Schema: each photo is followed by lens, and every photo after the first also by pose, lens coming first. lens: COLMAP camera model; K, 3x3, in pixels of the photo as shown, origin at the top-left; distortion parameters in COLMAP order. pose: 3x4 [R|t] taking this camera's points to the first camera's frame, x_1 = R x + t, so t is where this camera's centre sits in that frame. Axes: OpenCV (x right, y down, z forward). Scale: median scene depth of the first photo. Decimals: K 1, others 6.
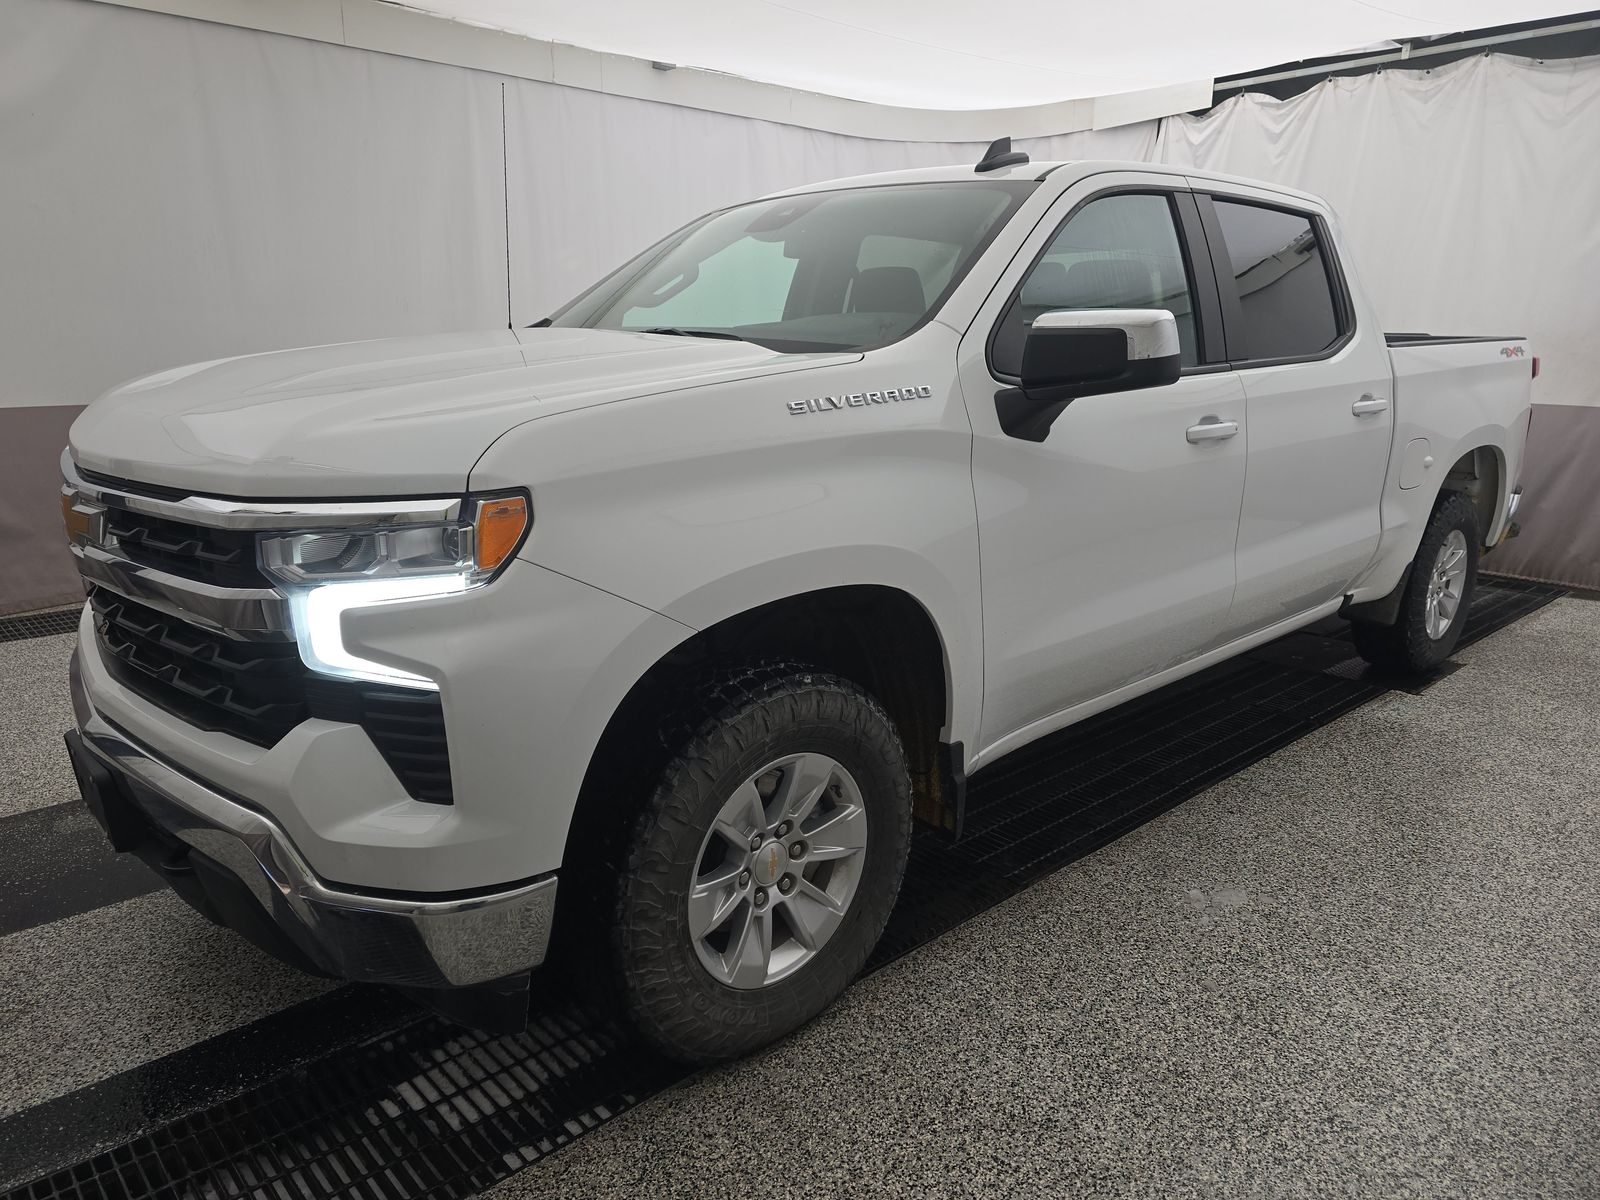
lens RADIAL K [[1075.0, 0, 795.8], [0, 1075.0, 613.3], [0, 0, 1]] dist [0.020830, -0.016012]
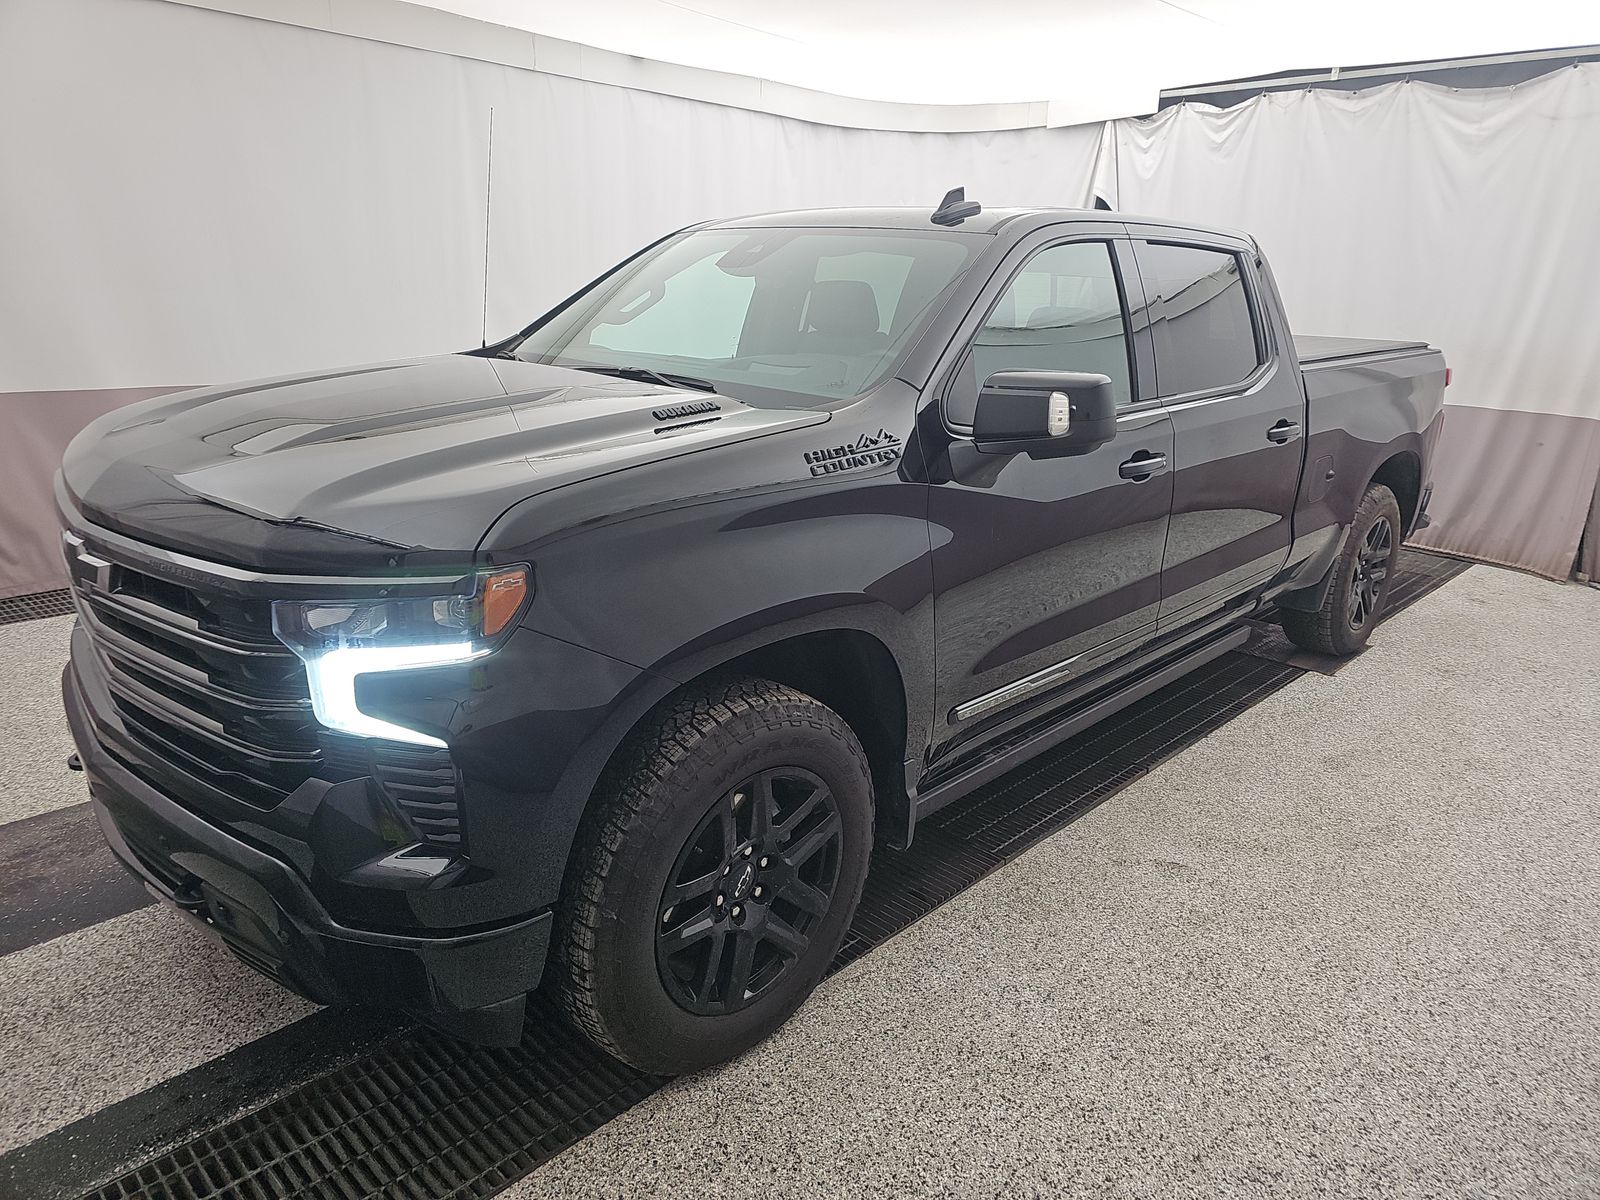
lens RADIAL K [[1063.3, 0, 811.2], [0, 1063.3, 600.4], [0, 0, 1]] dist [0.006895, 0.008827]
pose [[0.997103, 0.006817, 0.075760, -0.111622], [-0.009815, 0.999181, 0.039265, -0.088814], [-0.075430, -0.039895, 0.996353, -0.141508]]
